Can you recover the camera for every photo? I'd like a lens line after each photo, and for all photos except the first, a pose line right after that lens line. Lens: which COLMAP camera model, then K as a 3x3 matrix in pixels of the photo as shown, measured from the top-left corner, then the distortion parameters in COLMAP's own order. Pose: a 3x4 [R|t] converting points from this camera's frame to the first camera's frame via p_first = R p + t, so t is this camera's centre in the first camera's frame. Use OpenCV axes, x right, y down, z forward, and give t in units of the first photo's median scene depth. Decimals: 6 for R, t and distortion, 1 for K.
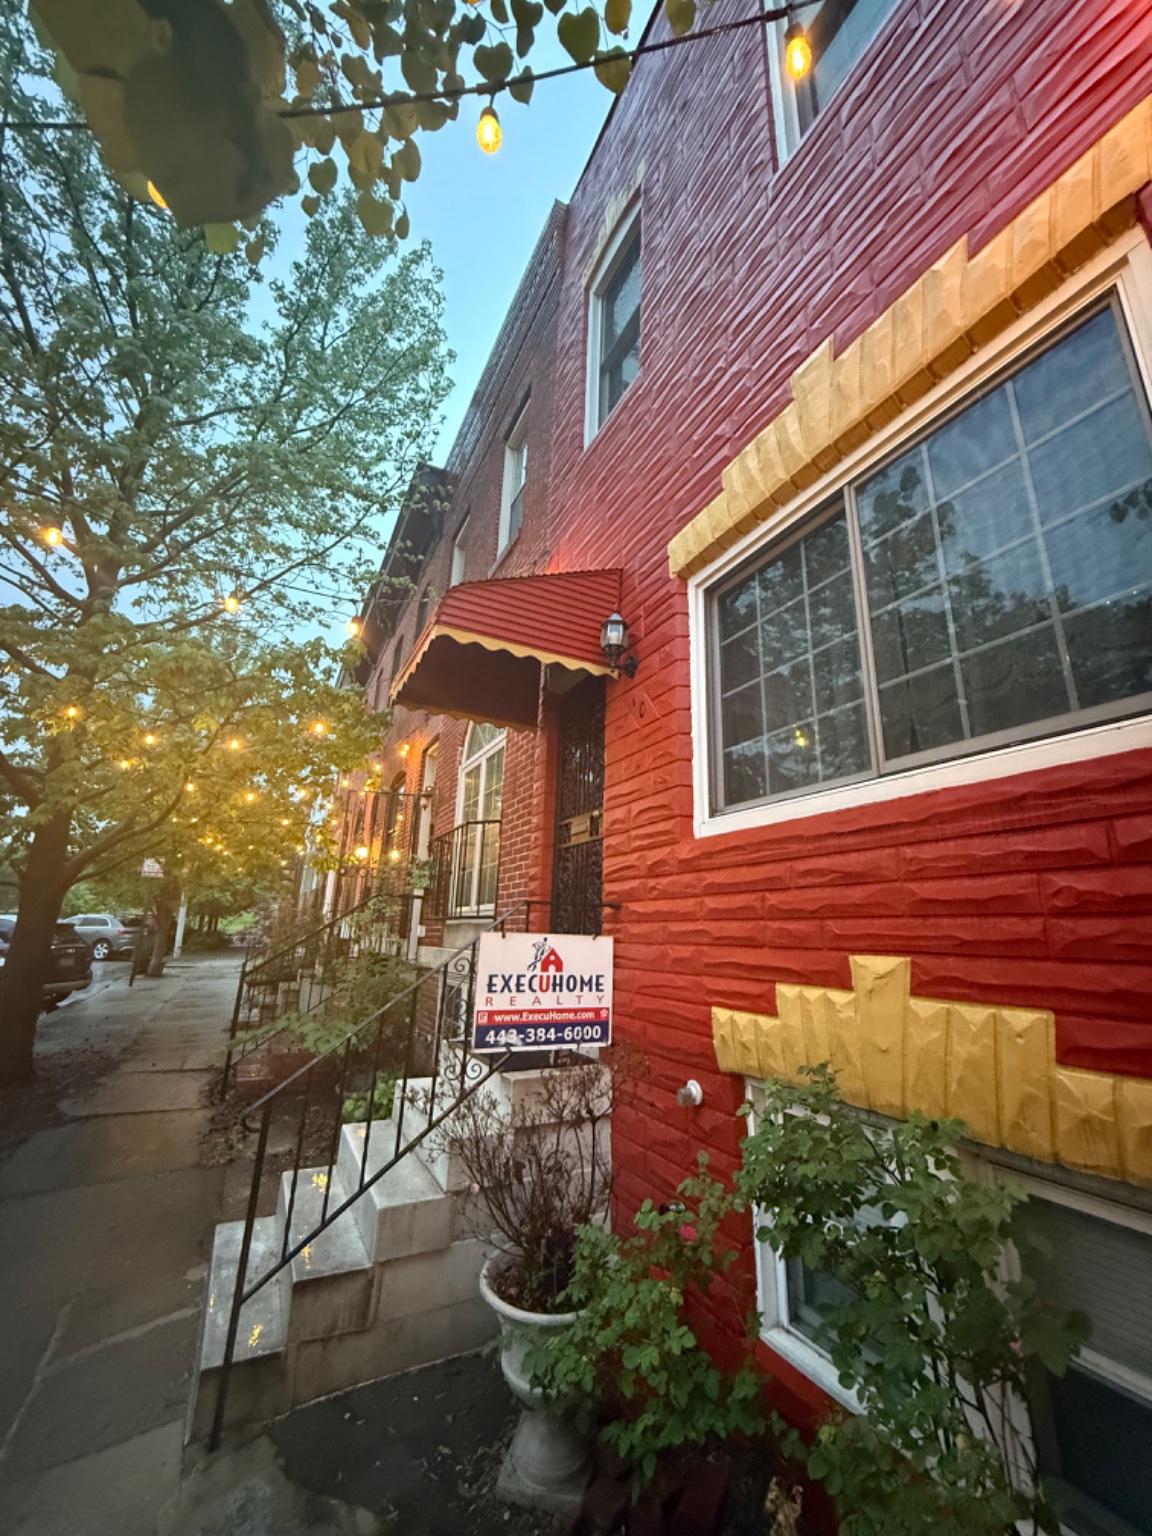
lens RADIAL K [[606.4, 0, 577.1], [0, 606.4, 766.9], [0, 0, 1]] dist [0.001543, -0.000764]
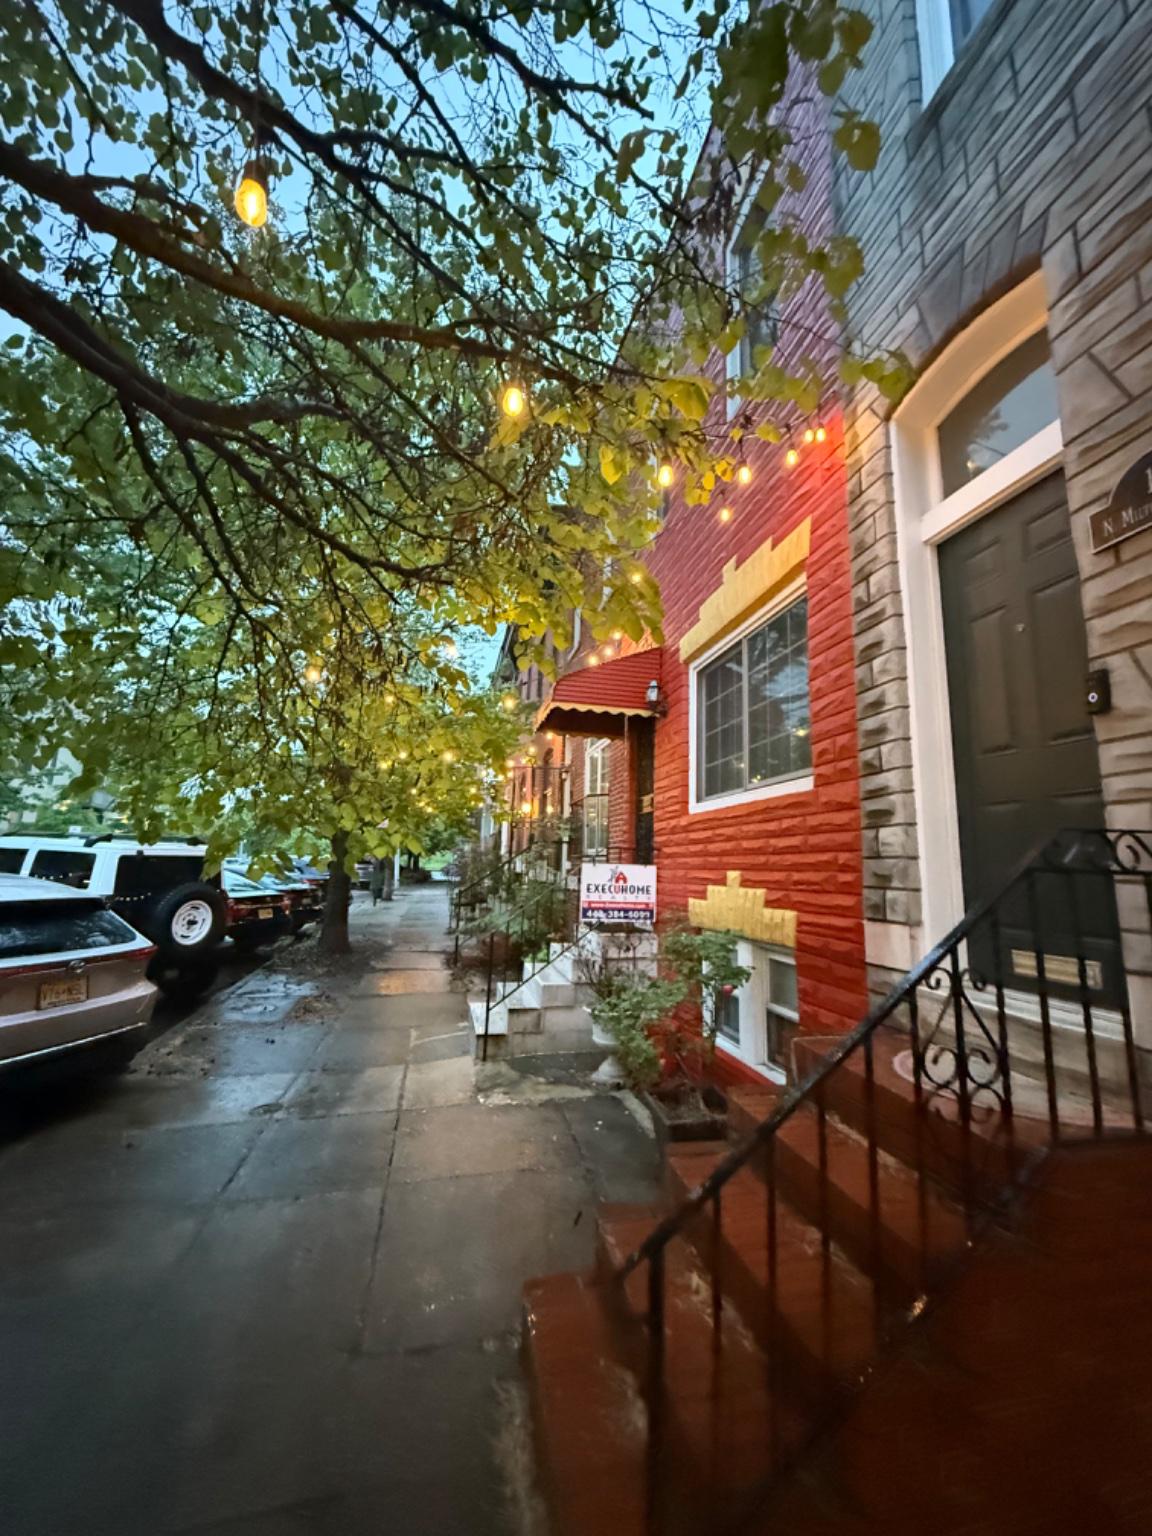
lens RADIAL K [[606.4, 0, 580.0], [0, 606.4, 768.5], [0, 0, 1]] dist [0.001543, -0.000764]
pose [[0.967663, -0.040668, -0.248946, 0.324462], [0.065334, 0.993647, 0.091632, -0.208250], [0.243638, -0.104933, 0.964173, -0.844206]]
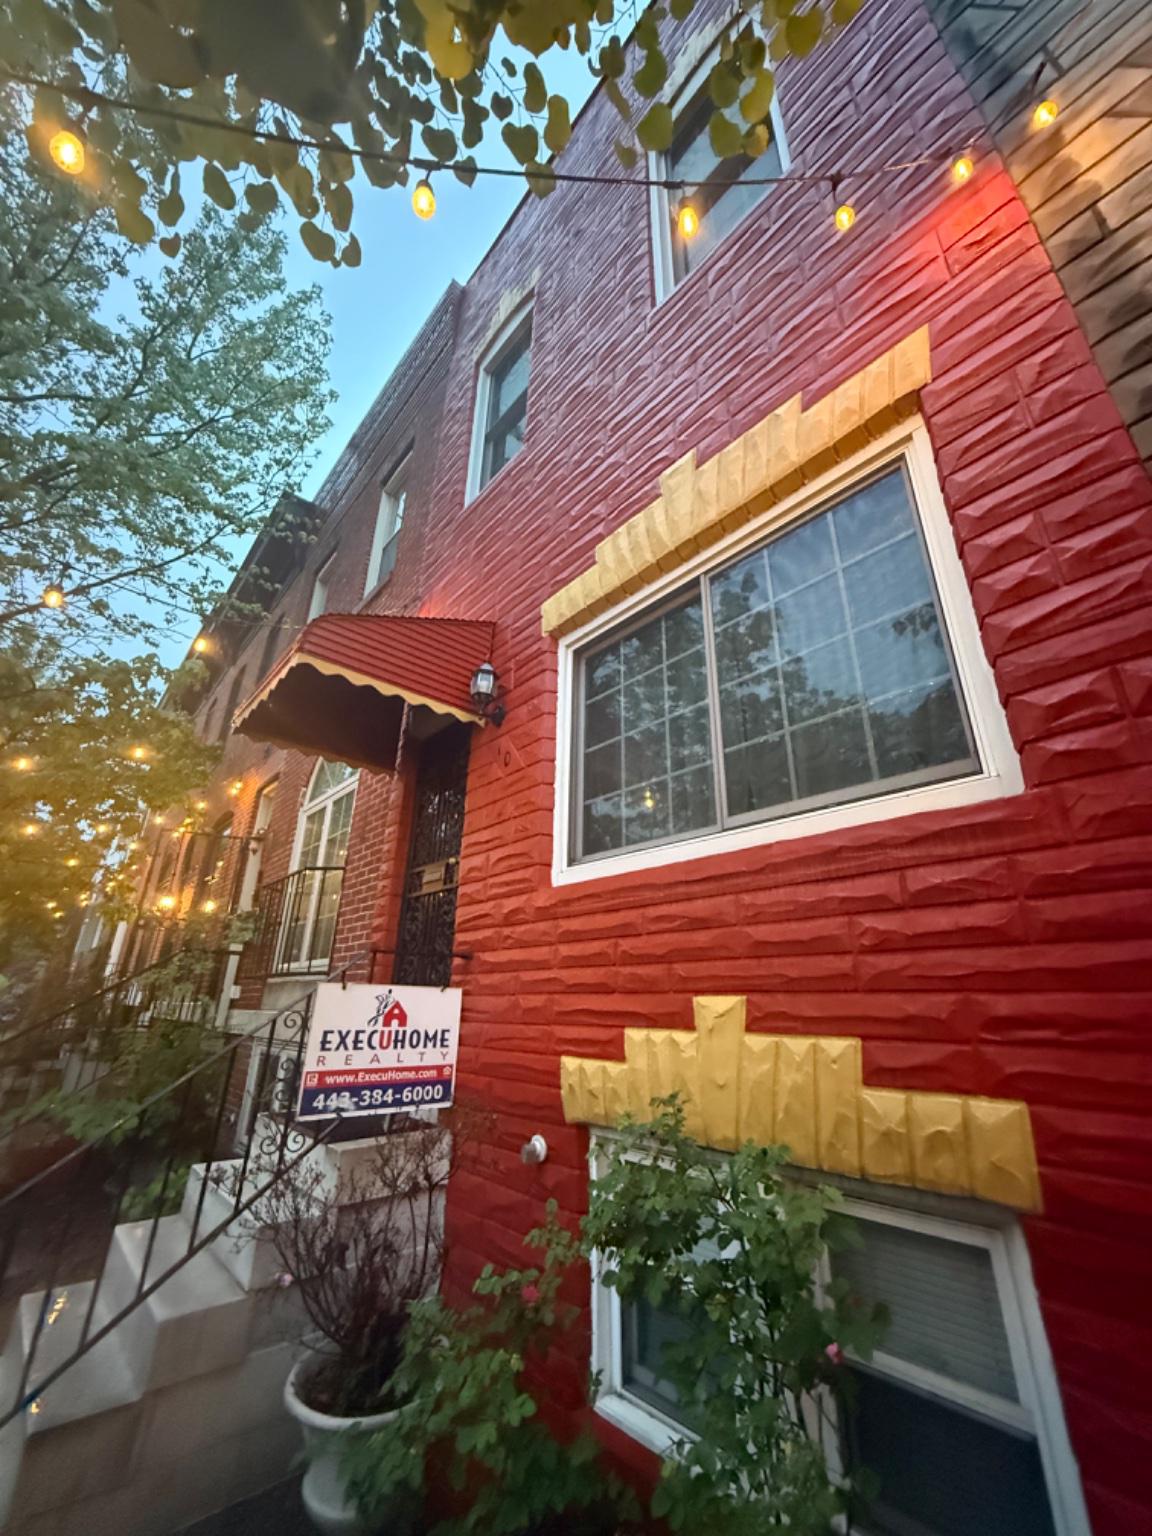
lens RADIAL K [[606.4, 0, 575.6], [0, 606.4, 768.2], [0, 0, 1]] dist [0.001543, -0.000764]
pose [[0.968840, 0.077392, 0.235286, -0.021517], [-0.054639, 0.993309, -0.101740, 0.020650], [-0.241586, 0.085714, 0.966586, -0.009473]]
